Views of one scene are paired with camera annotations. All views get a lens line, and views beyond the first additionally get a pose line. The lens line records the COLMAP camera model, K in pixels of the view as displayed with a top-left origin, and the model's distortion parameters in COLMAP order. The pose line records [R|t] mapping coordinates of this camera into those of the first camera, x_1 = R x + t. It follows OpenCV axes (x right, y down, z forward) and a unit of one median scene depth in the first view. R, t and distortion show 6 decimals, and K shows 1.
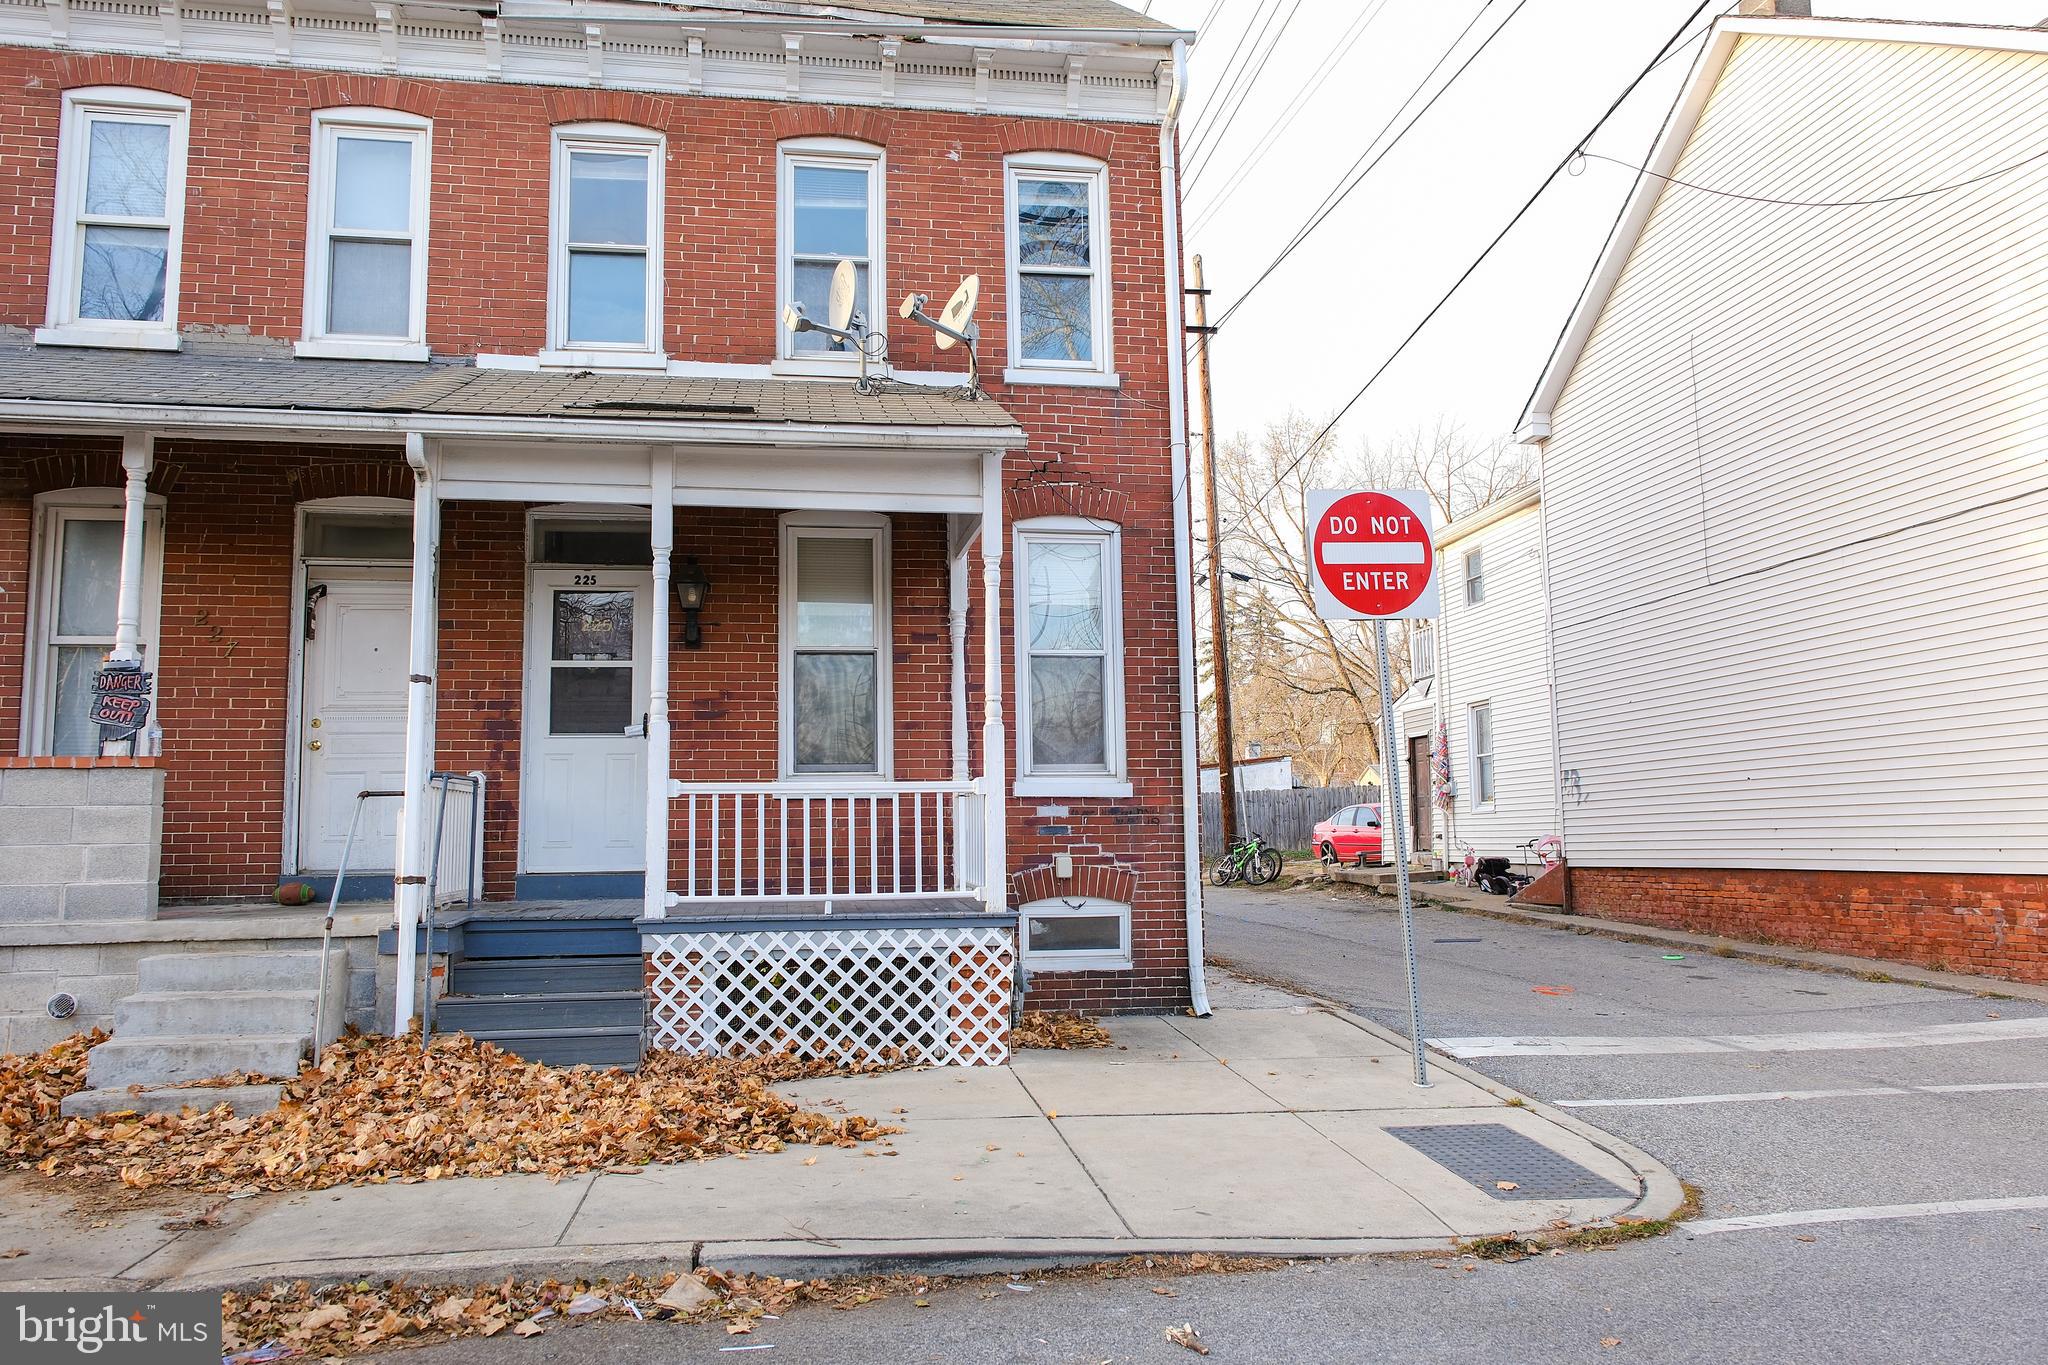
lens RADIAL K [[1465.6, 0, 1034.8], [0, 1465.6, 667.8], [0, 0, 1]] dist [-0.024293, 0.027529]
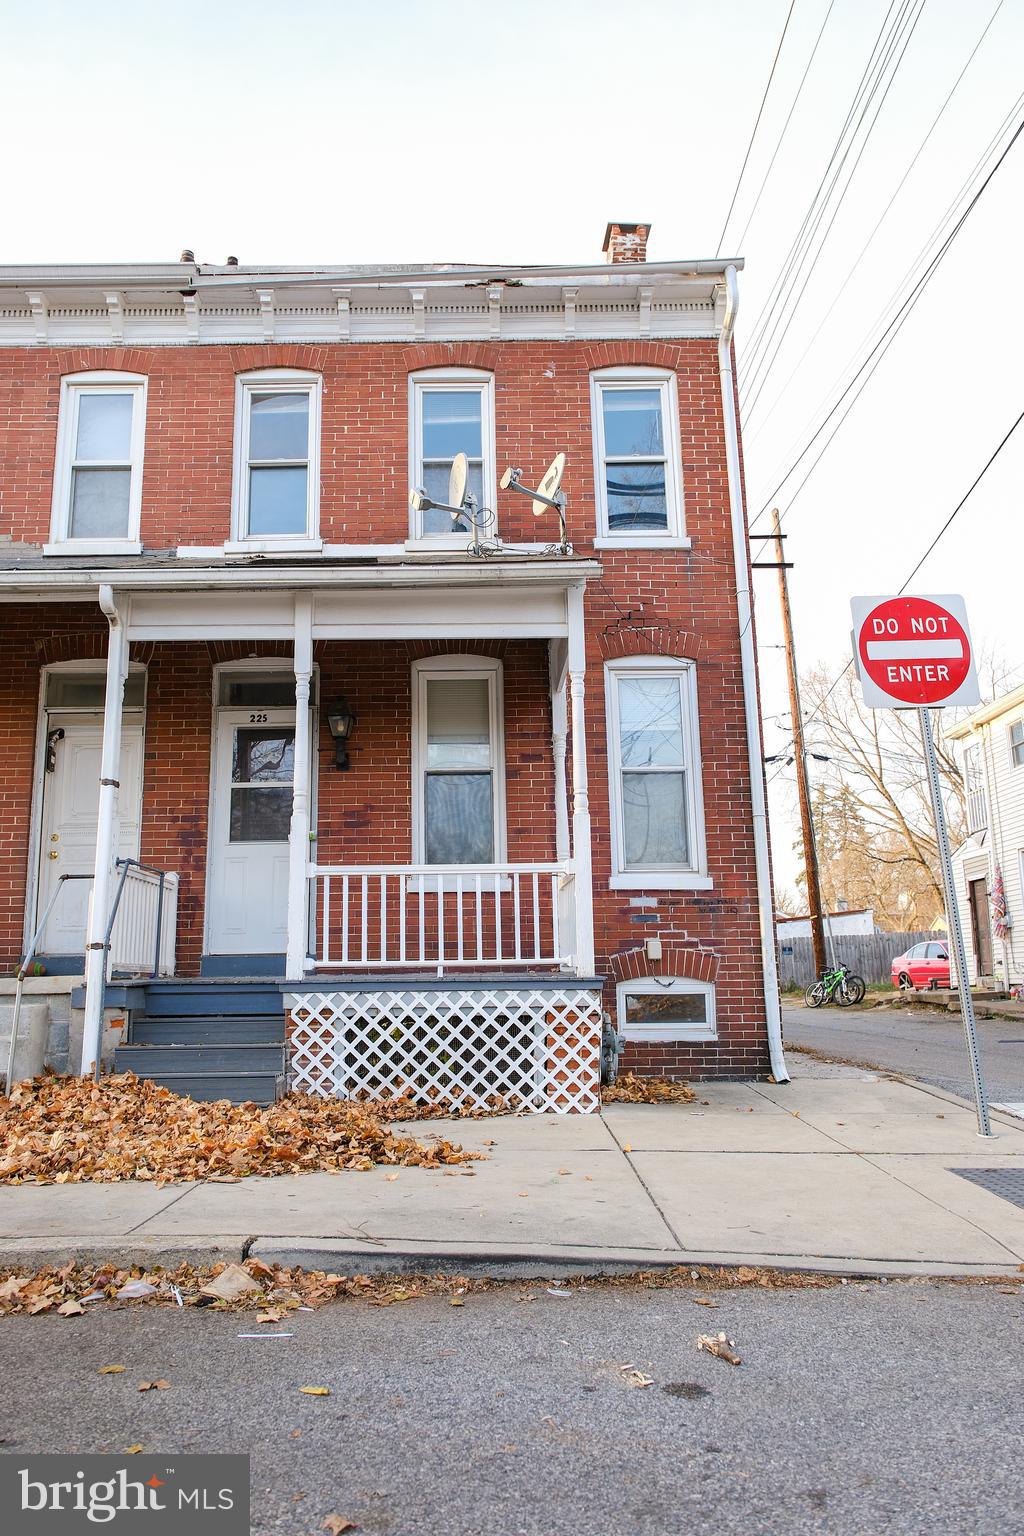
lens RADIAL K [[1099.2, 0, 499.9], [0, 1099.2, 766.9], [0, 0, 1]] dist [-0.024293, 0.027529]
pose [[0.987895, -0.032250, -0.151734, 0.036292], [0.019497, 0.996208, -0.084795, 0.063967], [0.153893, 0.080810, 0.984777, 0.113783]]
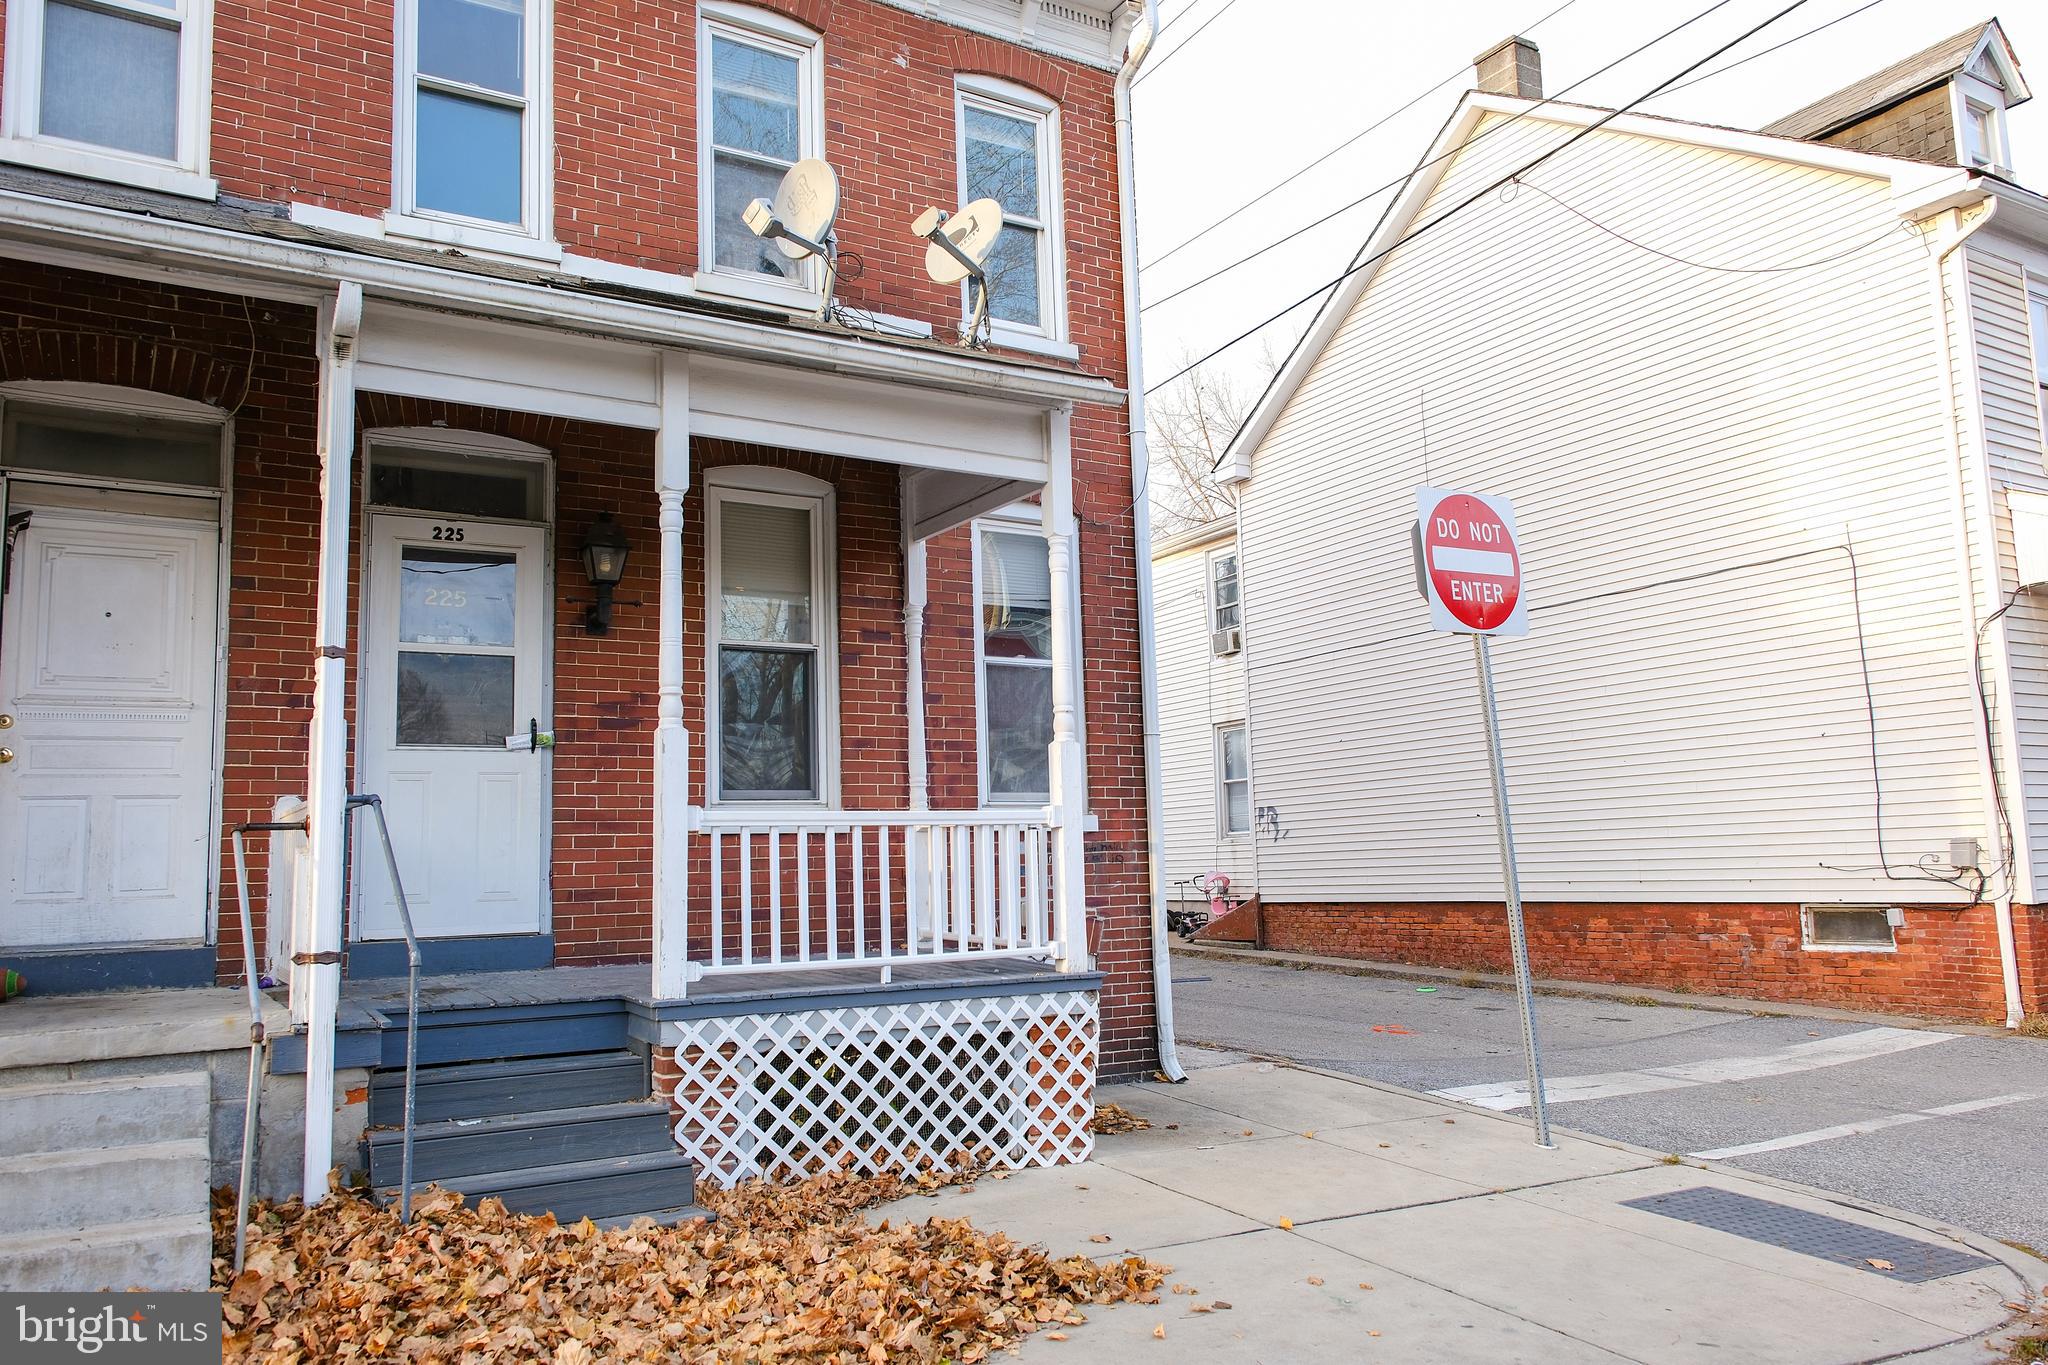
lens RADIAL K [[1465.6, 0, 1044.2], [0, 1465.6, 690.9], [0, 0, 1]] dist [-0.024293, 0.027529]
pose [[0.928424, 0.033835, 0.369978, -0.296406], [-0.029412, 0.999413, -0.017591, 0.021928], [-0.370356, 0.005450, 0.928874, 0.214632]]
